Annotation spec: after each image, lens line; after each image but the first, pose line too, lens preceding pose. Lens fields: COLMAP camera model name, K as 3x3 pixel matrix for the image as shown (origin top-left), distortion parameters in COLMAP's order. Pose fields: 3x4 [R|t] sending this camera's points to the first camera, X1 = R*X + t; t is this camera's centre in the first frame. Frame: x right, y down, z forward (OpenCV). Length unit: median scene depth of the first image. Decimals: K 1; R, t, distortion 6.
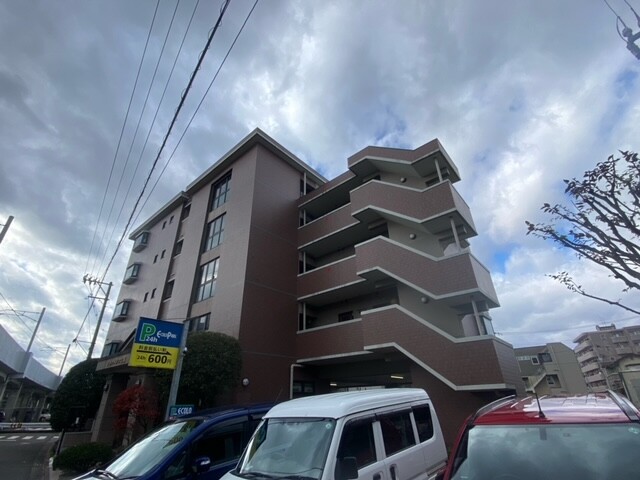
lens RADIAL K [[303.1, 0, 320.0], [0, 303.1, 240.0], [0, 0, 1]] dist [0.030387, -0.026198]
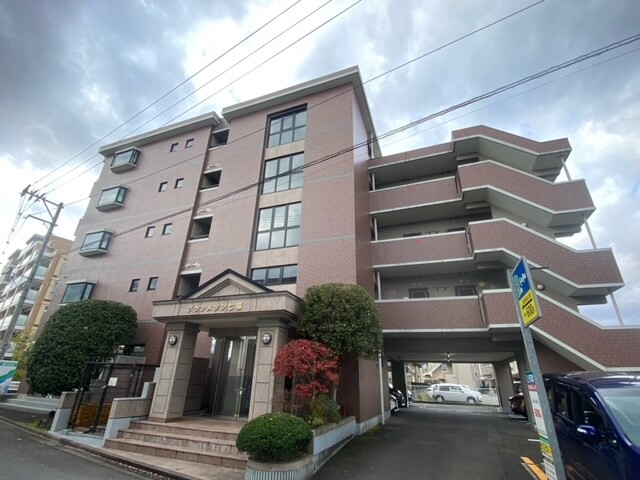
lens RADIAL K [[303.1, 0, 320.0], [0, 303.1, 240.0], [0, 0, 1]] dist [0.030387, -0.026198]
pose [[0.934860, 0.189704, 0.300082, -0.447963], [-0.209275, 0.977260, 0.034166, 0.101882], [-0.286776, -0.094740, 0.953301, 0.148590]]
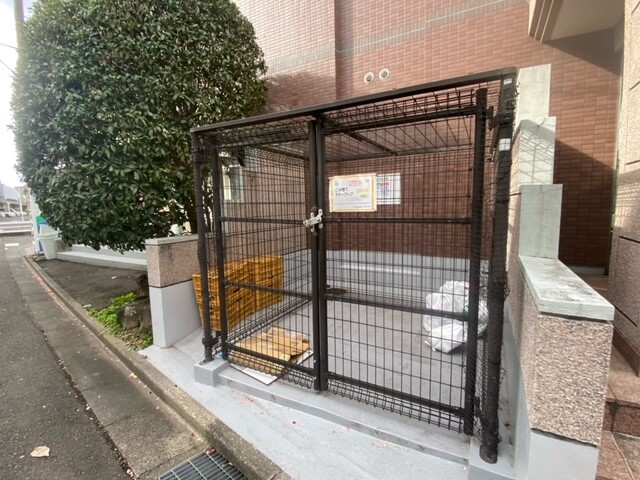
lens RADIAL K [[303.1, 0, 320.0], [0, 303.1, 240.0], [0, 0, 1]] dist [0.030387, -0.026198]
pose [[0.975432, -0.019716, 0.219419, -0.610317], [-0.107321, 0.827287, 0.551433, 0.385430], [-0.192394, -0.561433, 0.804846, 0.631508]]
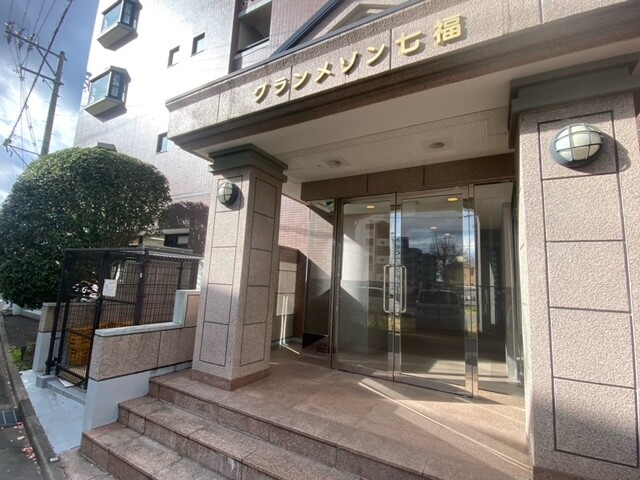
lens RADIAL K [[303.1, 0, 320.0], [0, 303.1, 240.0], [0, 0, 1]] dist [0.030387, -0.026198]
pose [[0.976384, 0.101326, 0.190808, -0.468674], [-0.160598, 0.931169, 0.327312, 0.294013], [-0.144509, -0.350225, 0.925451, 0.497708]]
